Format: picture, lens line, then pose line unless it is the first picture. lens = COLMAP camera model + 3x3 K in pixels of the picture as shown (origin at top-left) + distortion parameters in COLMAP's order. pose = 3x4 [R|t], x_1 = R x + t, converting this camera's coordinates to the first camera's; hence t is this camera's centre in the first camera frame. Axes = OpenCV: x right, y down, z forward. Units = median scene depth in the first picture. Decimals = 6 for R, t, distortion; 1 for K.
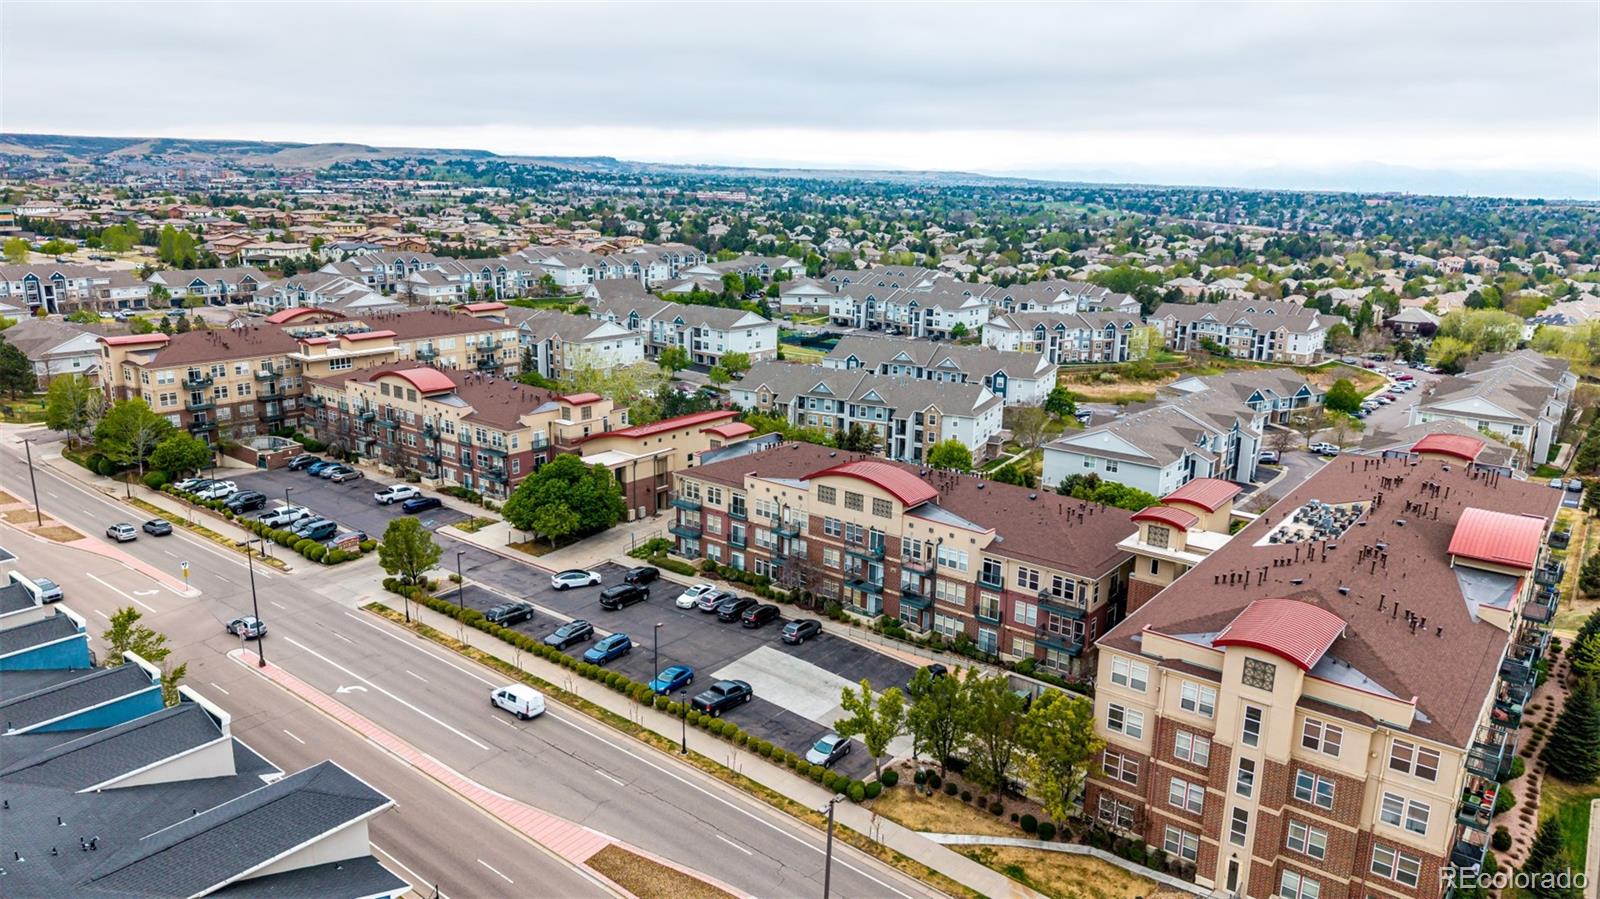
lens RADIAL K [[1061.0, 0, 792.7], [0, 1061.0, 445.8], [0, 0, 1]] dist [0.051035, -0.065055]
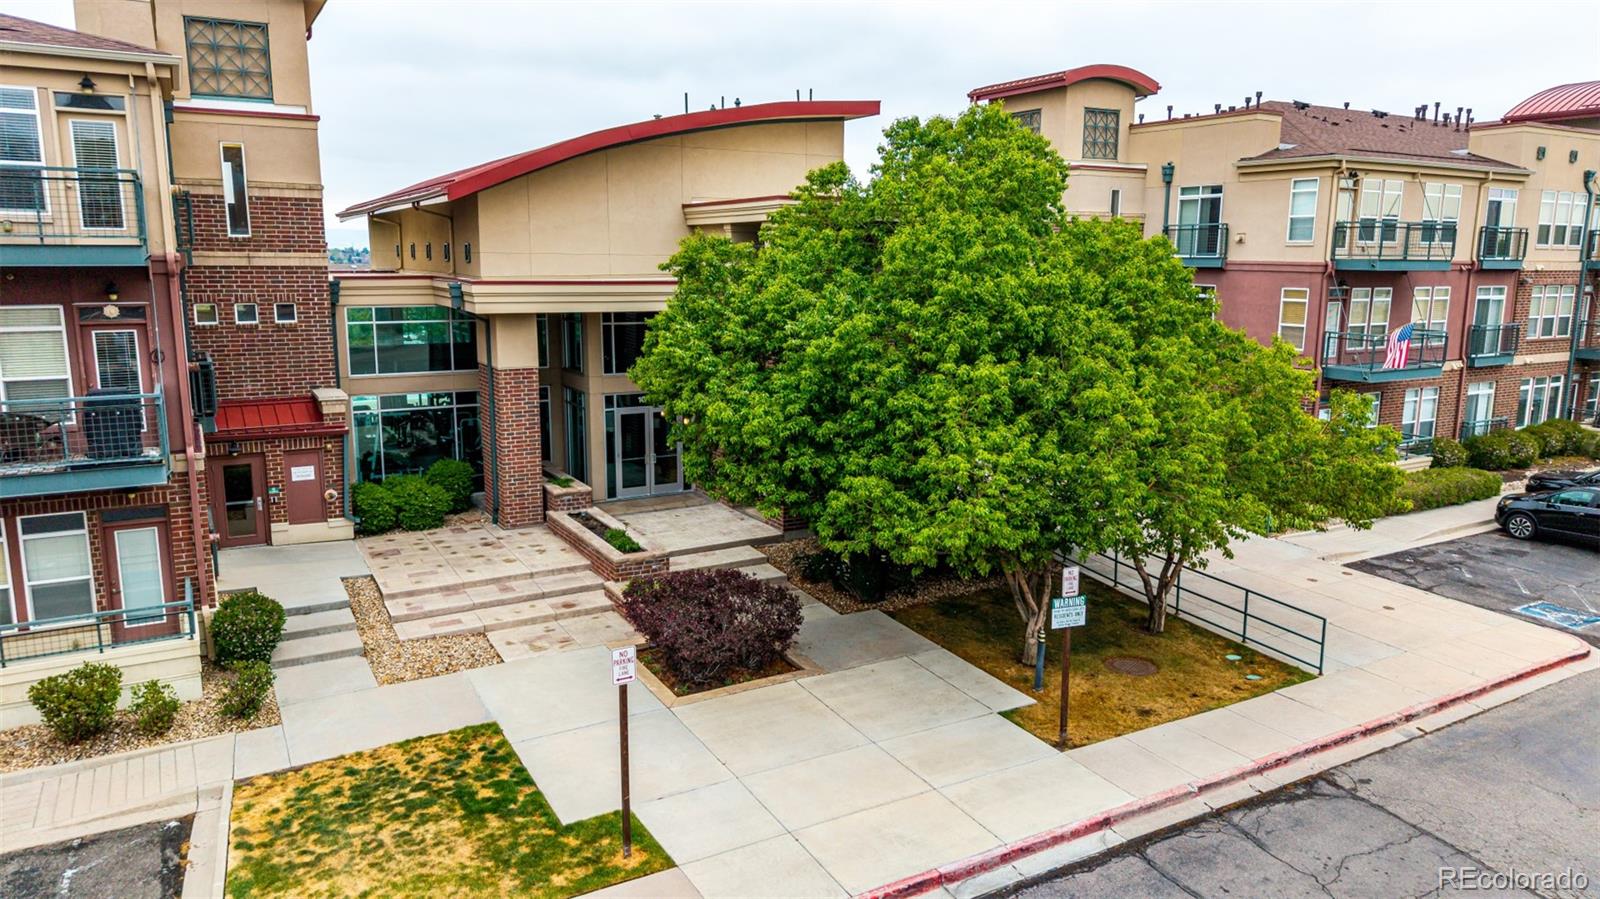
lens RADIAL K [[1061.0, 0, 800.2], [0, 1061.0, 441.7], [0, 0, 1]] dist [0.051035, -0.065055]
pose [[0.371935, -0.177291, 0.911171, -0.309572], [0.223064, 0.969899, 0.097664, 0.029150], [-0.901059, 0.166924, 0.400287, 0.764736]]
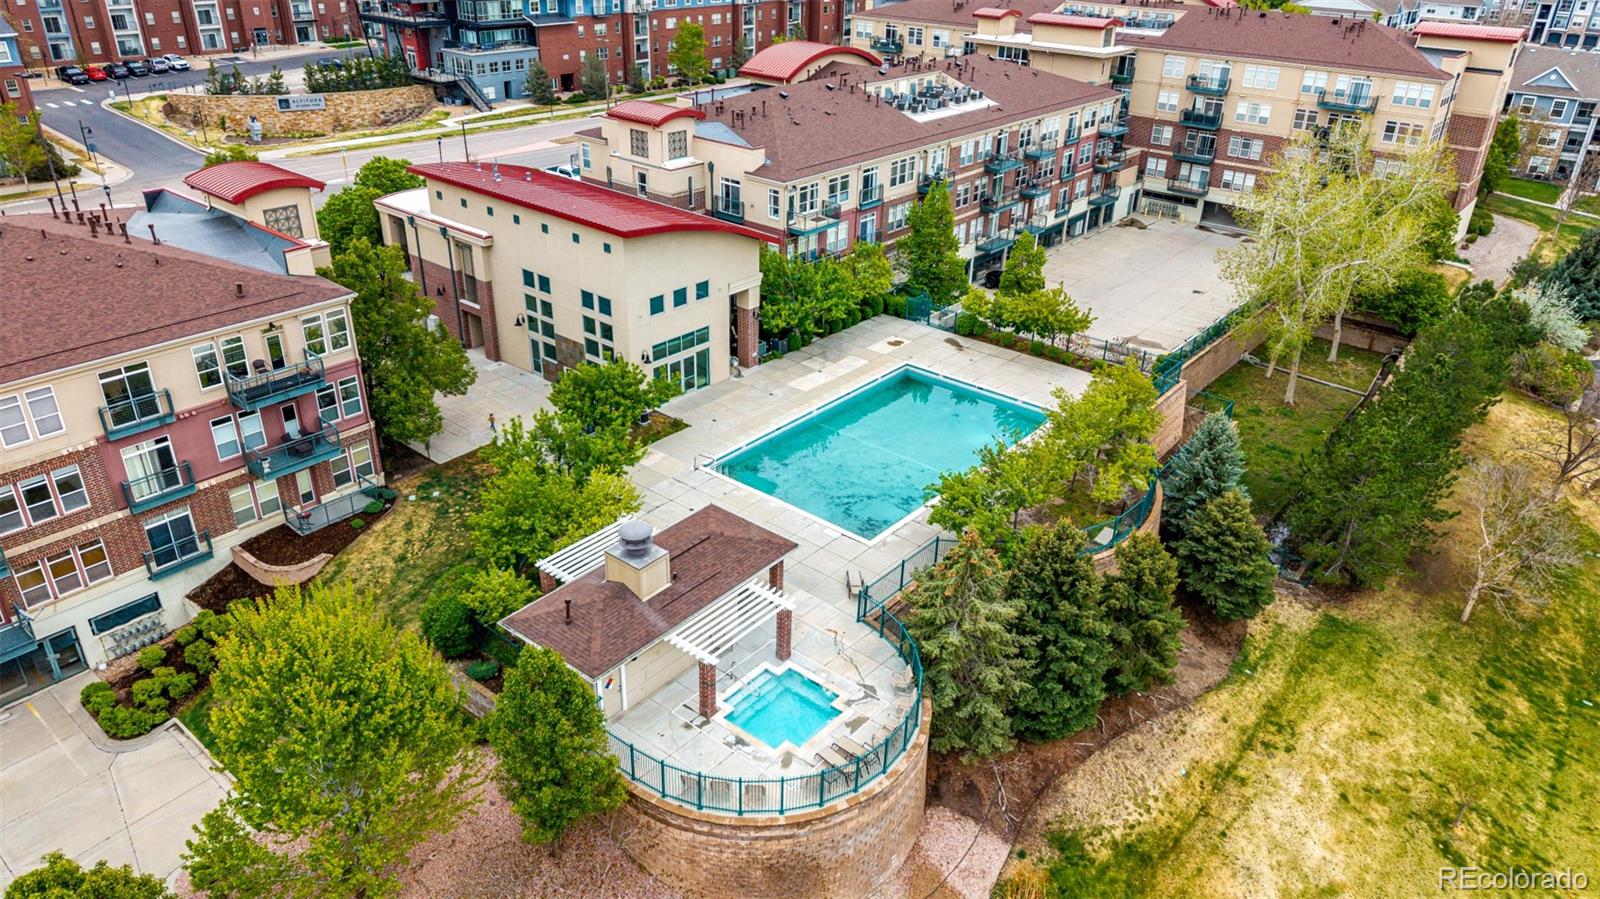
lens RADIAL K [[1061.0, 0, 812.7], [0, 1061.0, 448.8], [0, 0, 1]] dist [0.051035, -0.065055]
pose [[0.014767, -0.484090, 0.874894, -0.509128], [0.205065, 0.857856, 0.471202, -0.088402], [-0.978637, 0.172452, 0.111938, 0.705861]]
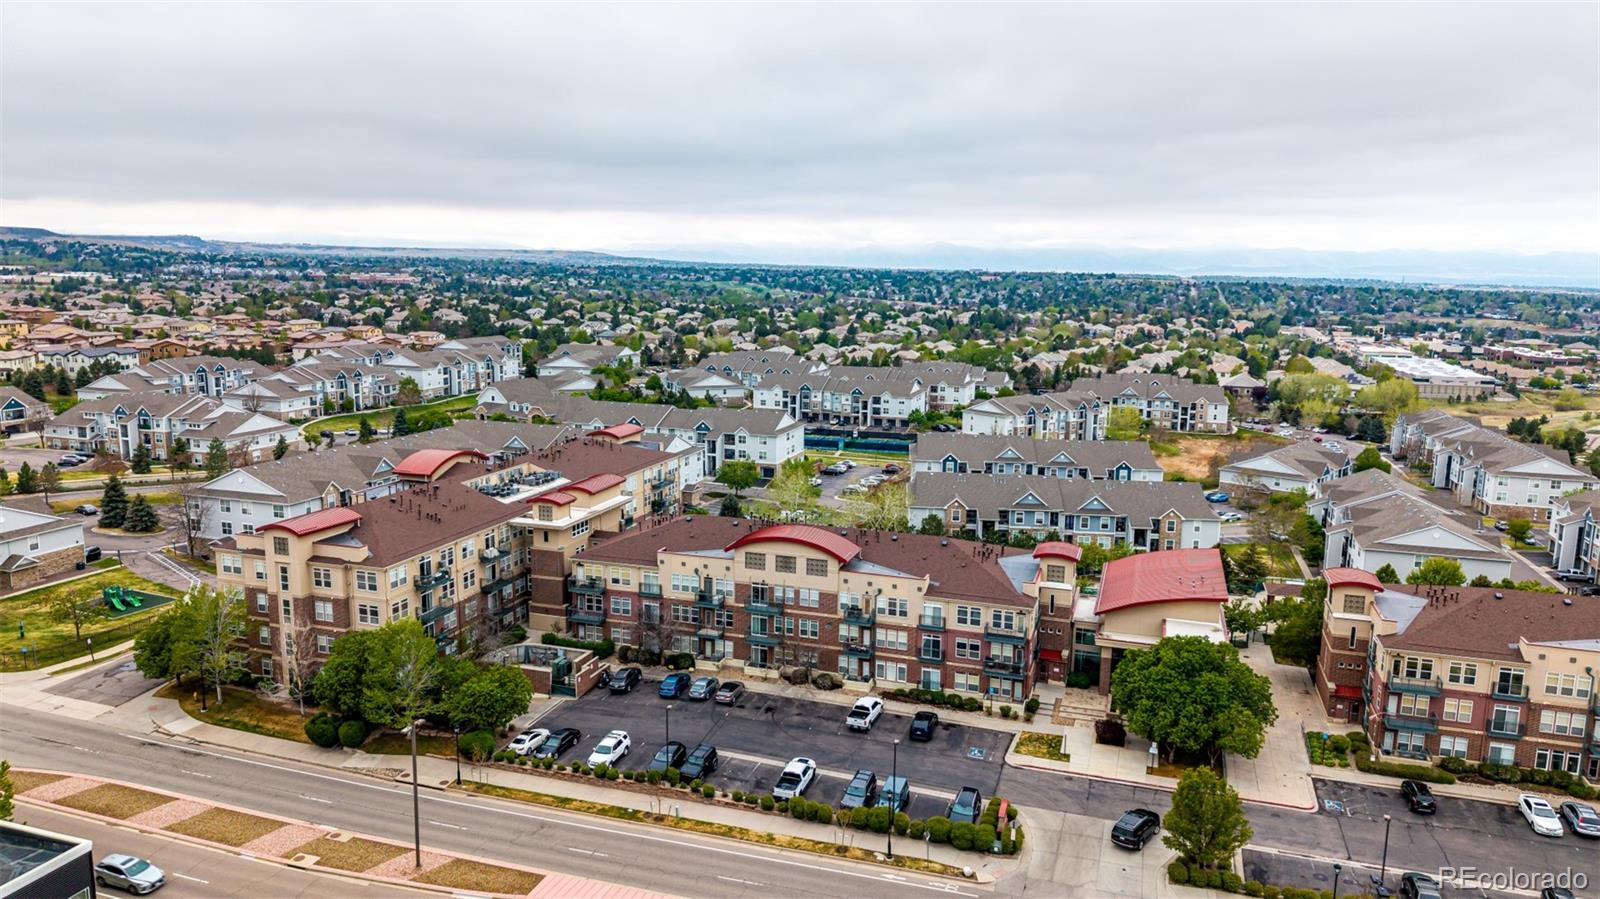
lens RADIAL K [[1061.0, 0, 805.3], [0, 1061.0, 441.9], [0, 0, 1]] dist [0.051035, -0.065055]
pose [[0.939258, -0.063764, 0.337237, -0.564054], [0.088790, 0.994284, -0.059296, -0.084765], [-0.331528, 0.085638, 0.939551, 0.298618]]
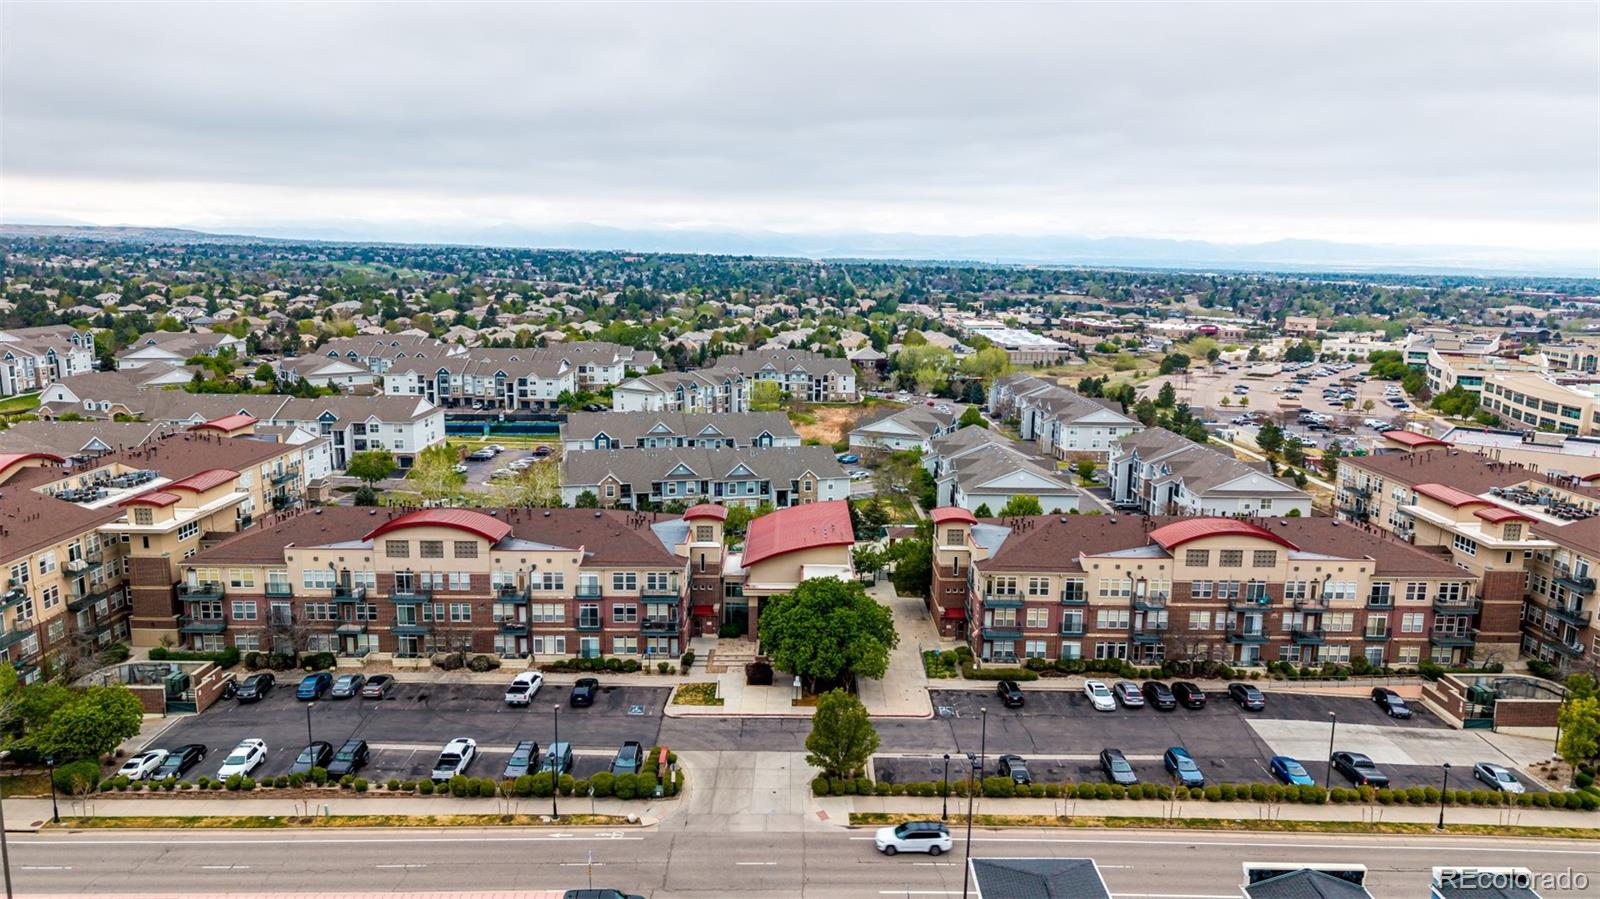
lens RADIAL K [[1061.0, 0, 803.4], [0, 1061.0, 443.1], [0, 0, 1]] dist [0.051035, -0.065055]
pose [[0.779543, -0.118950, 0.614950, -0.571990], [0.152272, 0.988337, -0.001854, -0.076453], [-0.607558, 0.095085, 0.788564, 0.278552]]
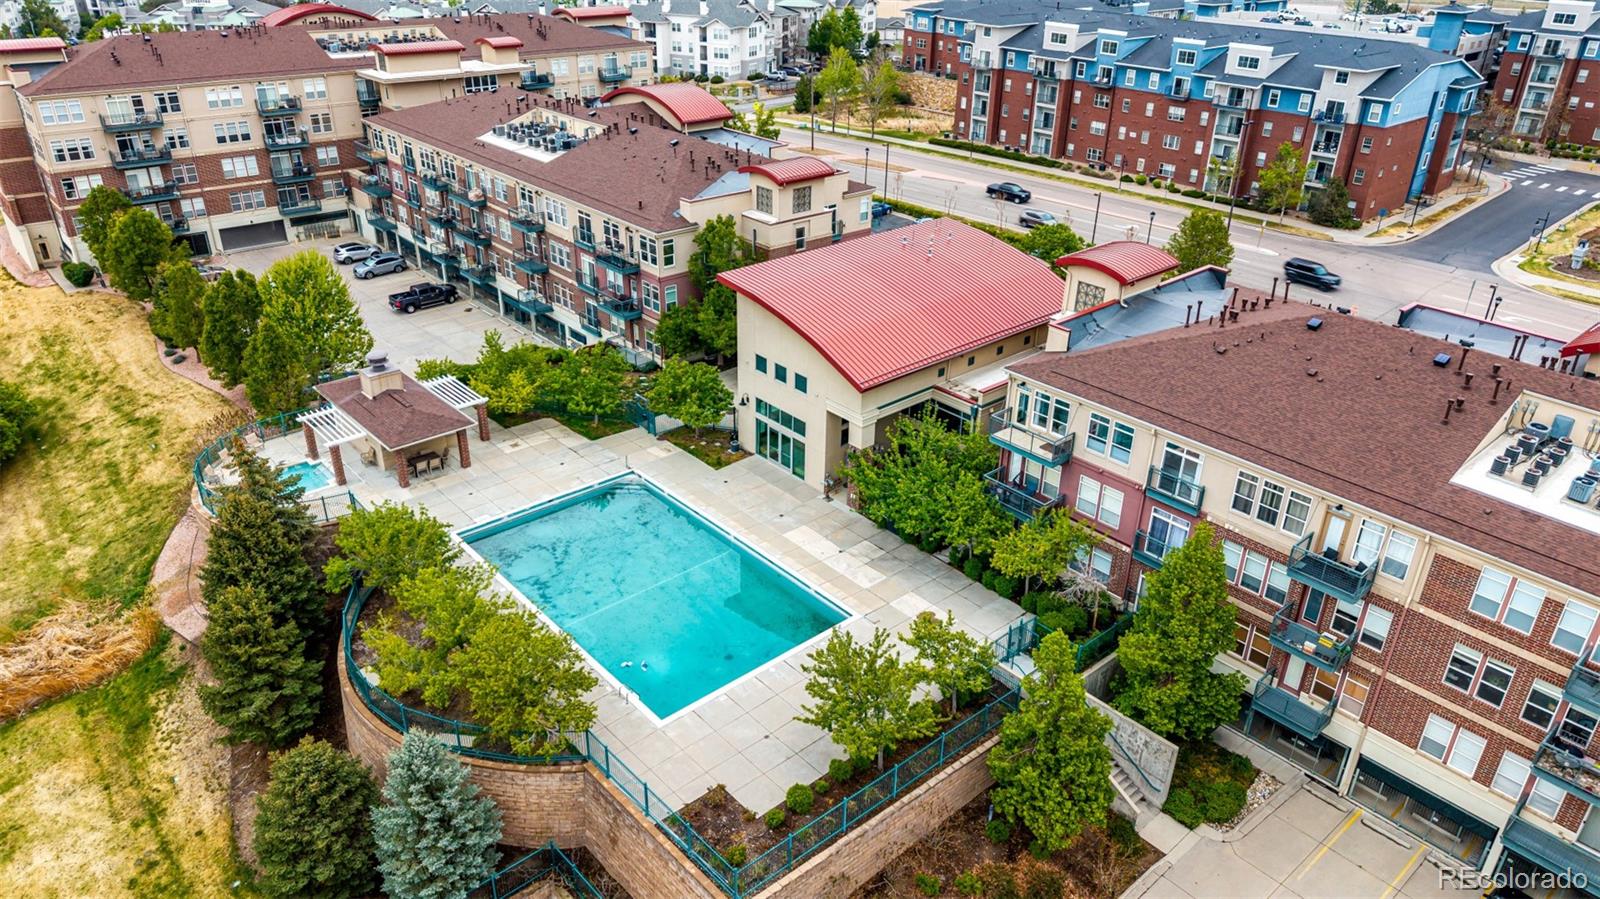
lens RADIAL K [[1061.0, 0, 801.8], [0, 1061.0, 445.8], [0, 0, 1]] dist [0.051035, -0.065055]
pose [[0.985731, 0.075144, -0.150628, -0.094497], [-0.037678, 0.970620, 0.237647, -0.032783], [0.164060, -0.228581, 0.959602, 0.420130]]
